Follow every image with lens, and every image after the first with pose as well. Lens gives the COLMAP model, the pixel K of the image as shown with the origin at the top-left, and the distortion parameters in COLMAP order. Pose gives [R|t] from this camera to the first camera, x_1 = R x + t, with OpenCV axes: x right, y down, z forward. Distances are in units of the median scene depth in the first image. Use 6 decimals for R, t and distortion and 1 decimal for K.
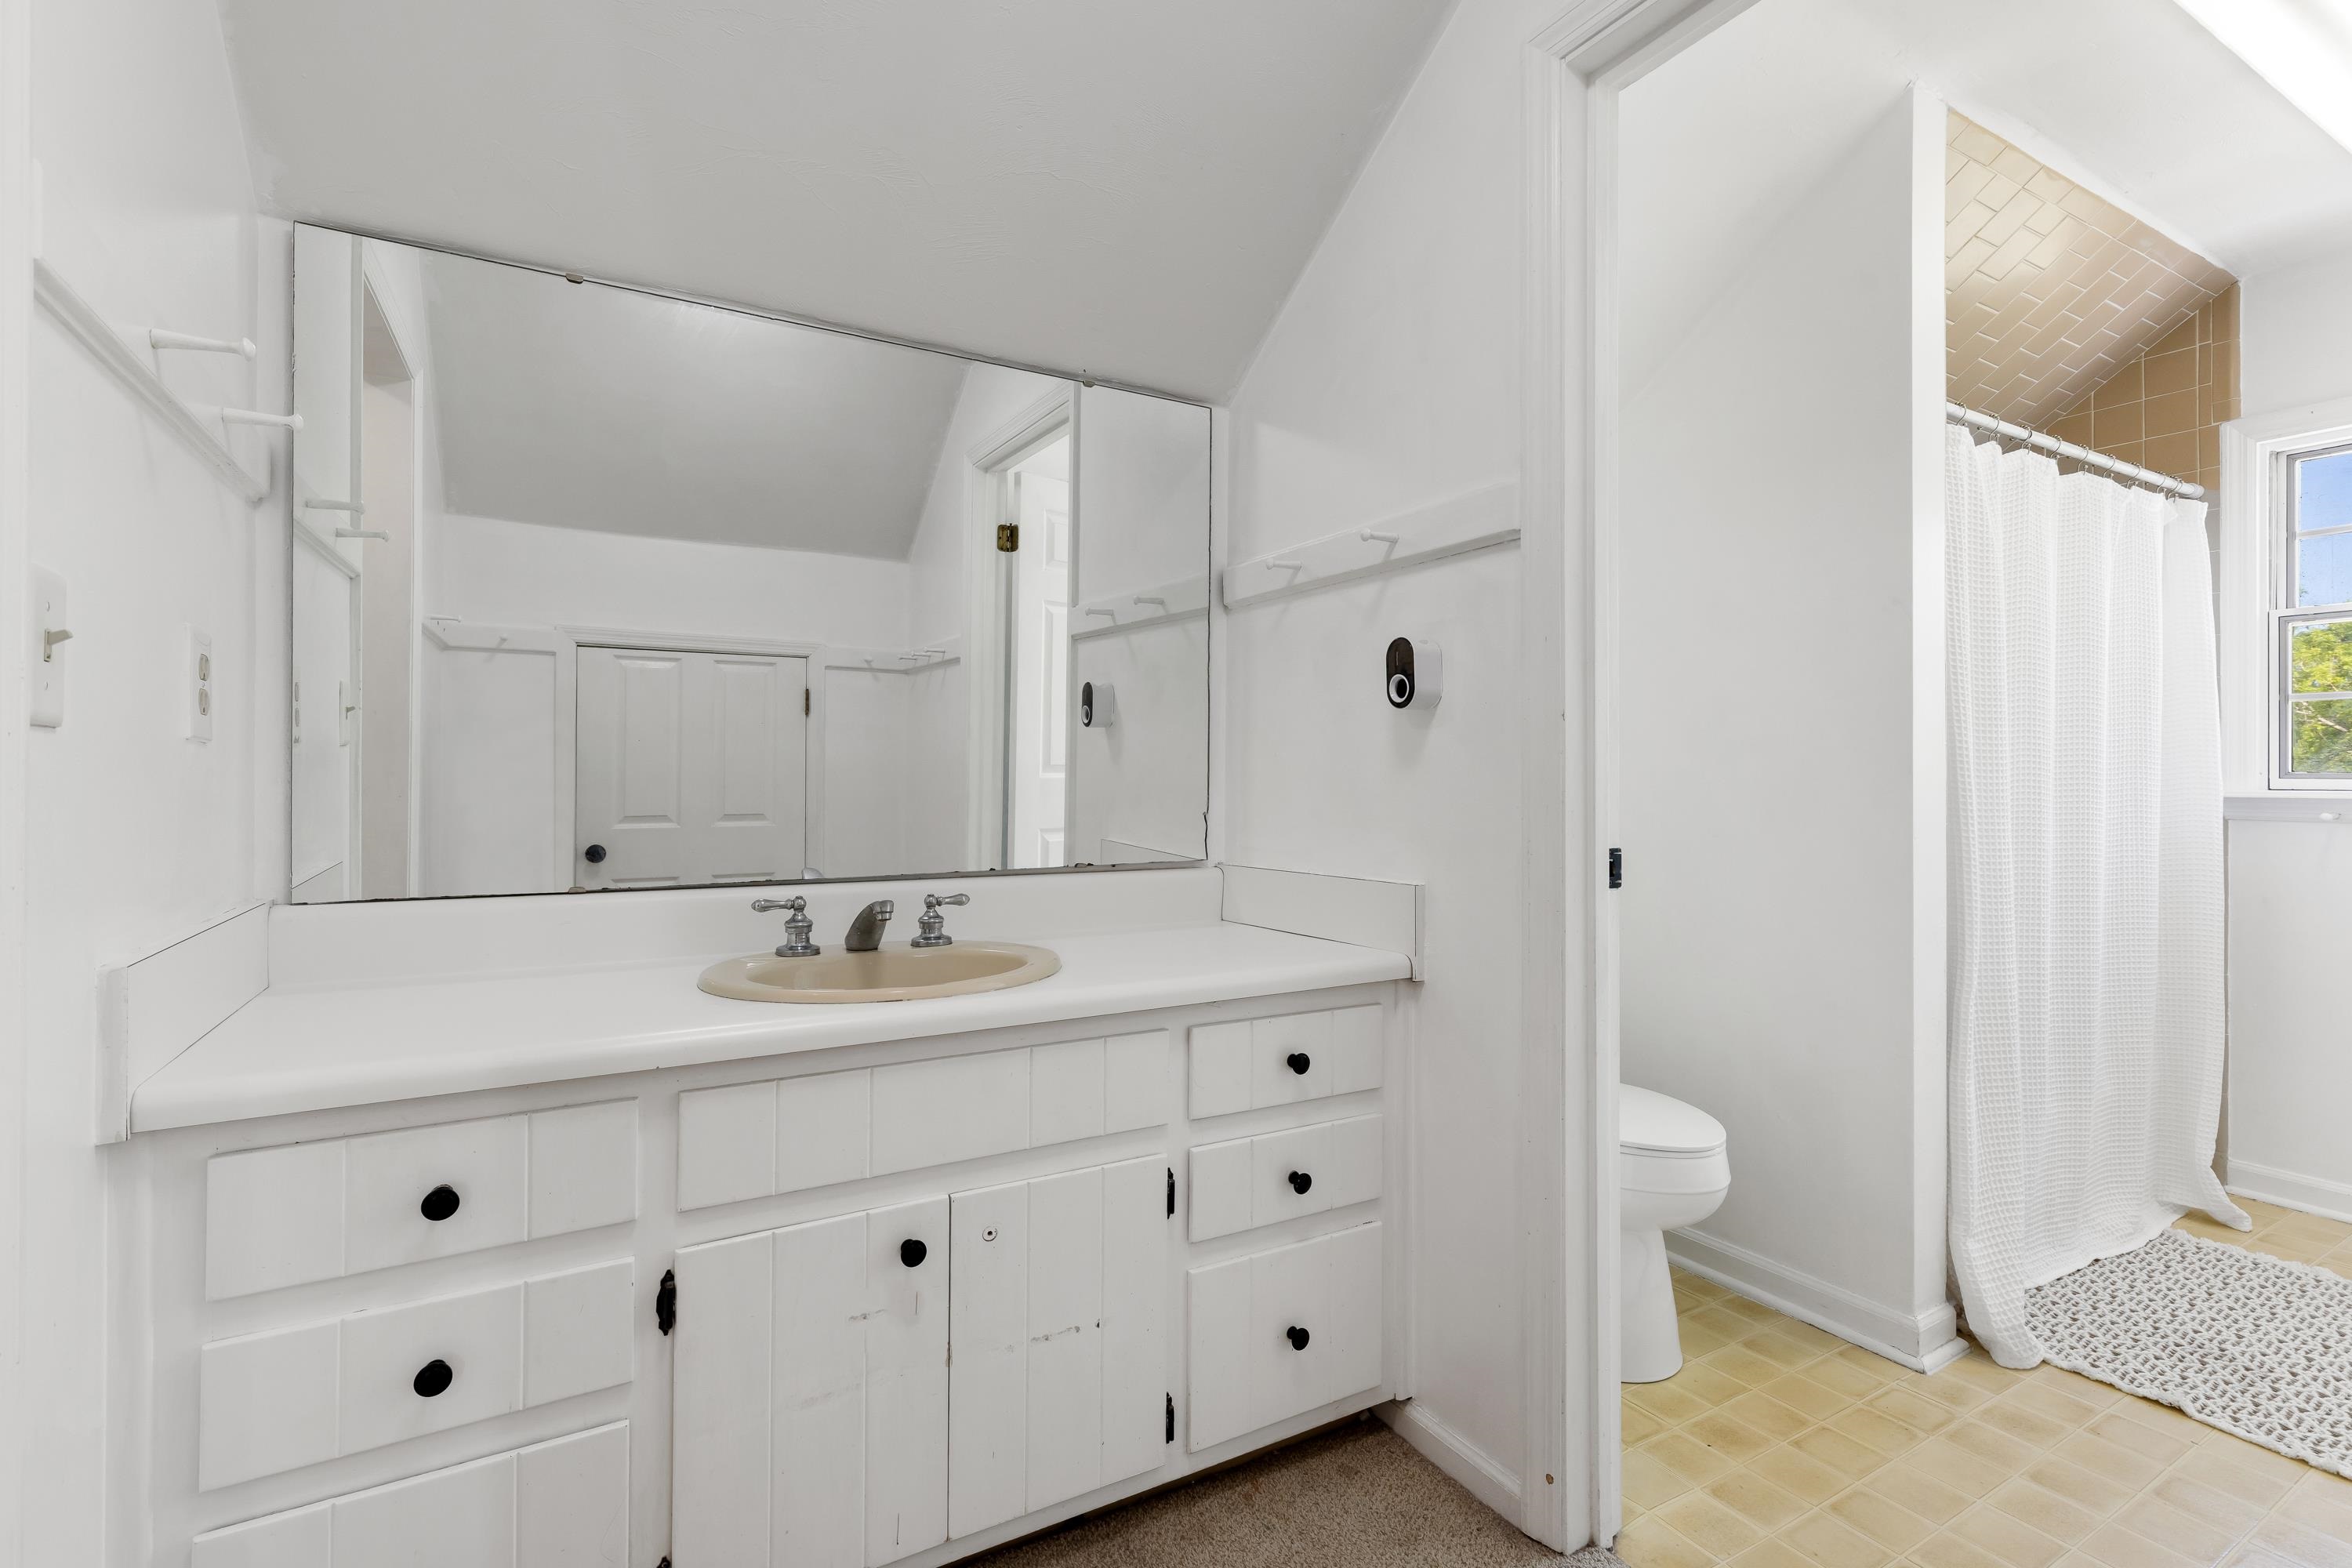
lens RADIAL K [[1072.0, 0, 1171.3], [0, 1072.0, 762.6], [0, 0, 1]] dist [-0.000137, 0.000833]
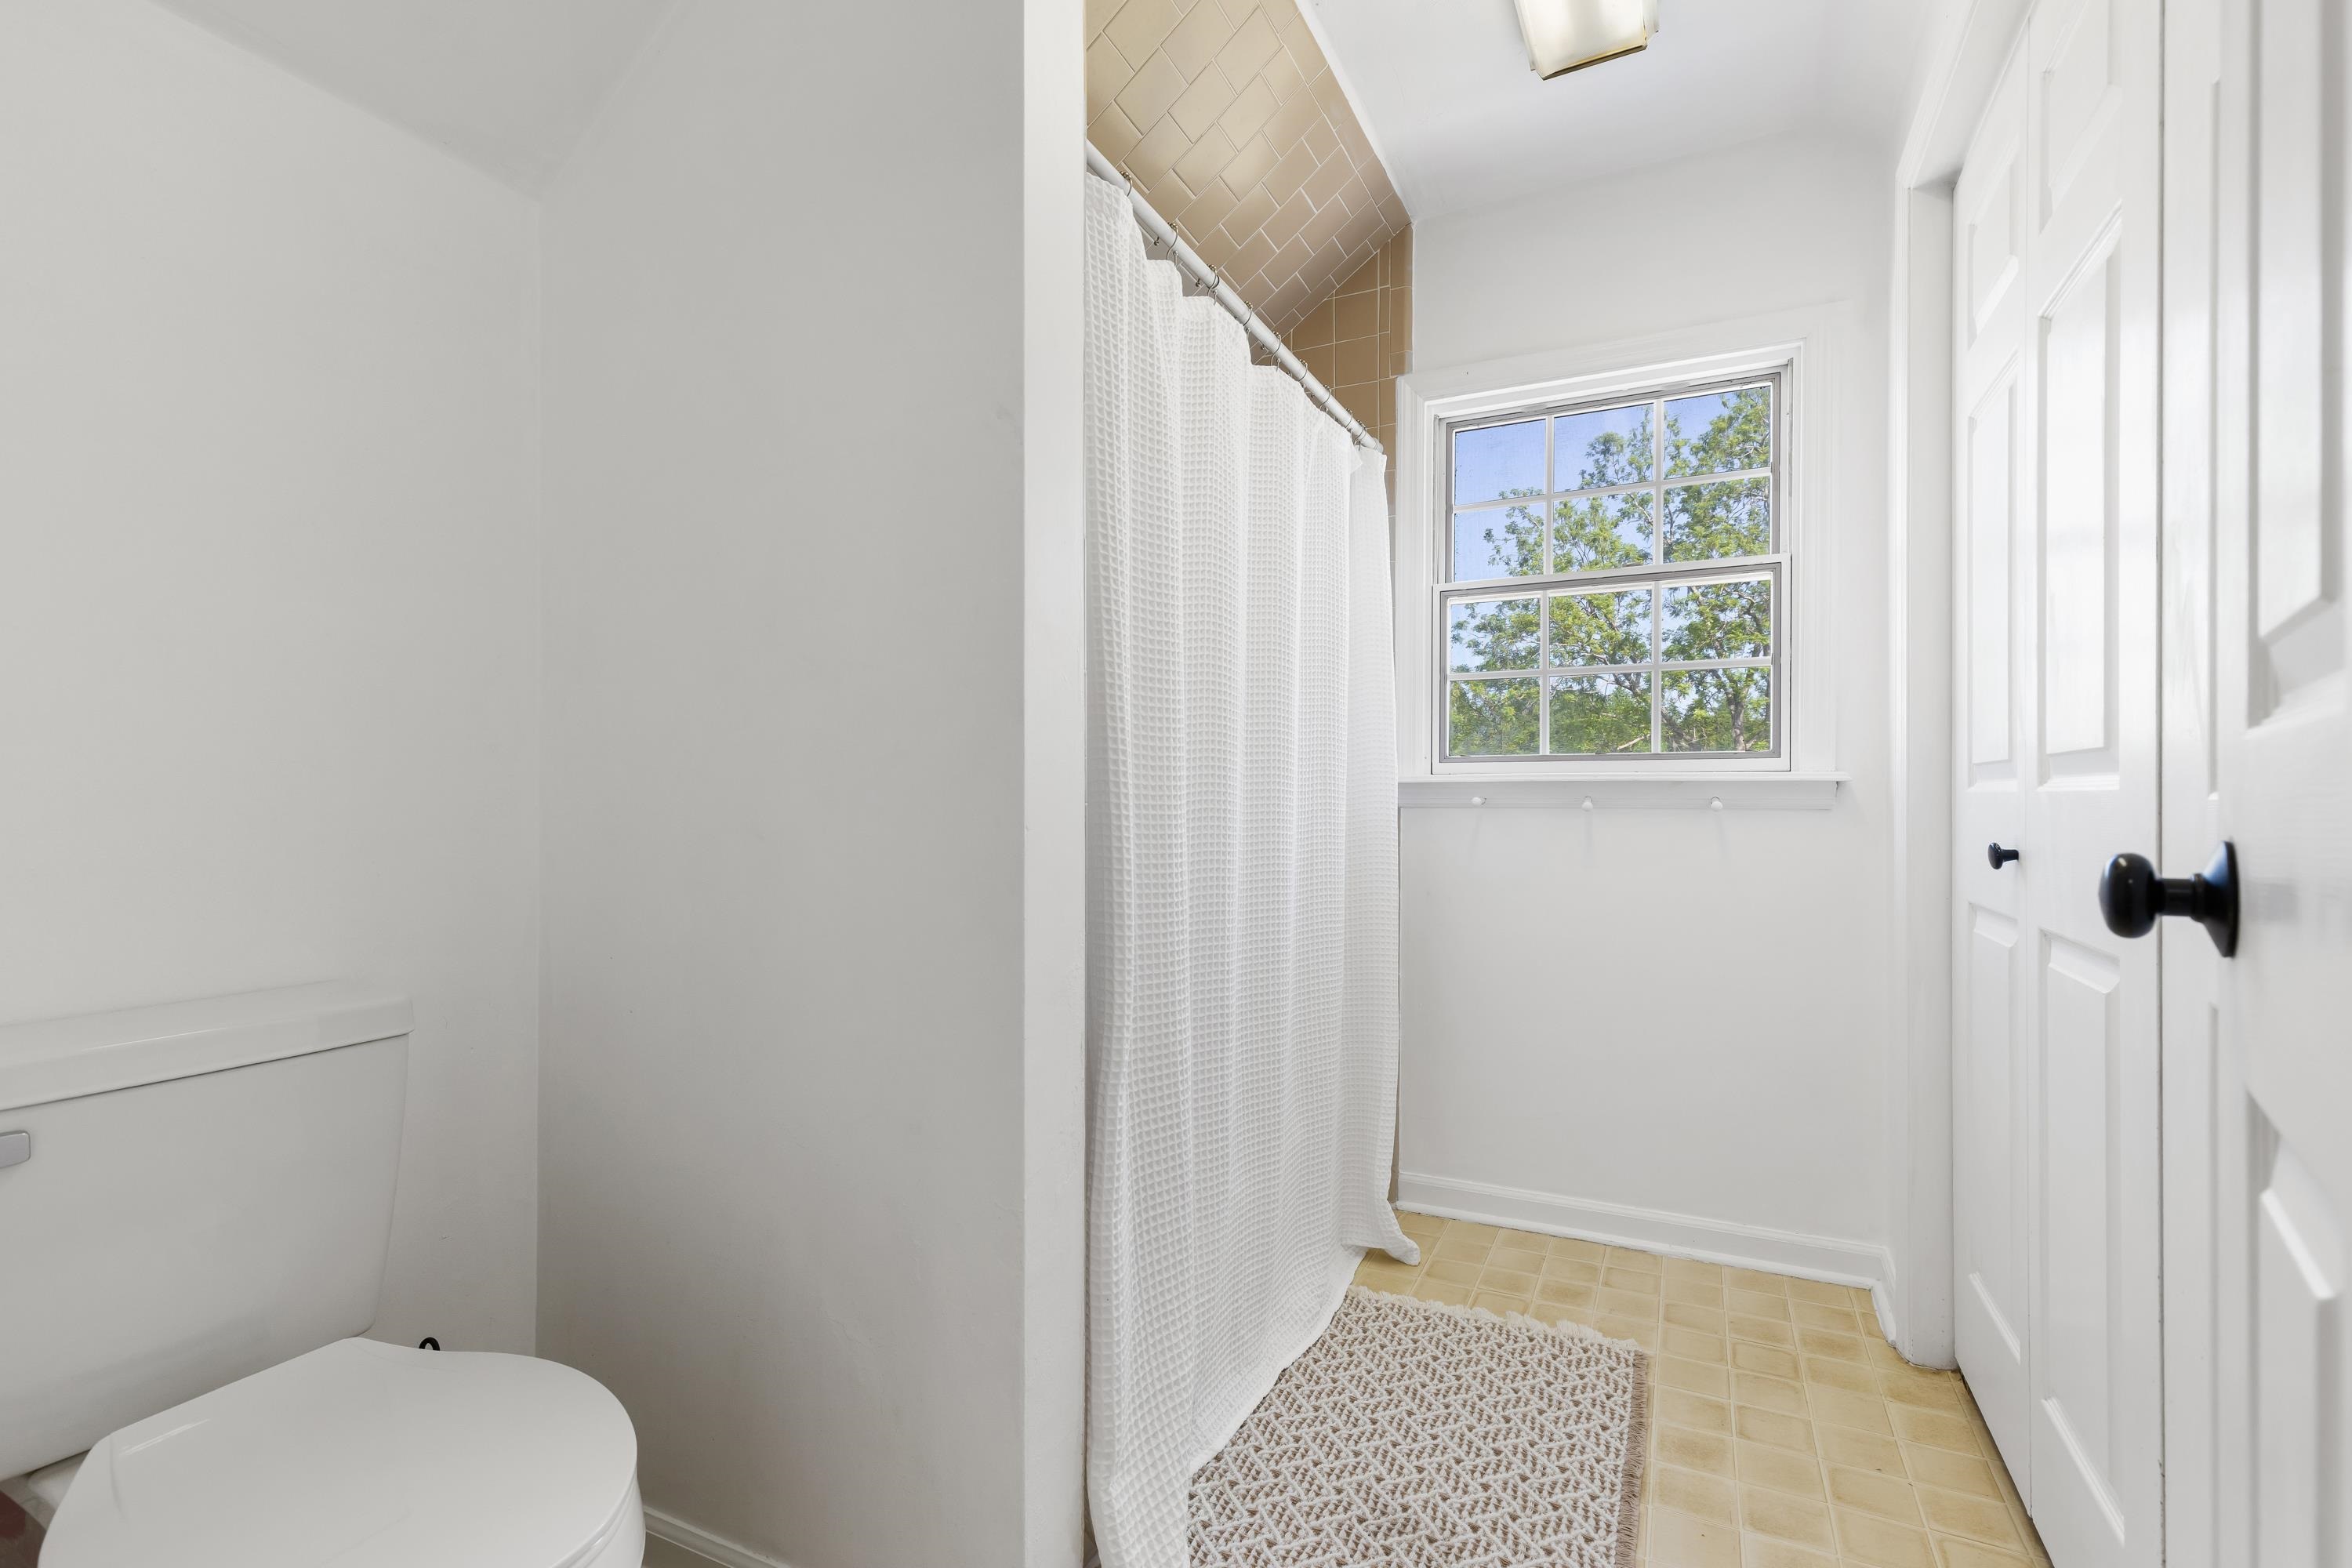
lens RADIAL K [[1072.0, 0, 1179.4], [0, 1072.0, 790.2], [0, 0, 1]] dist [-0.000137, 0.000833]
pose [[0.830410, -0.002332, 0.557148, 0.331852], [-0.002568, 0.999965, 0.008014, 0.033772], [-0.557147, -0.008085, 0.830374, 0.360818]]
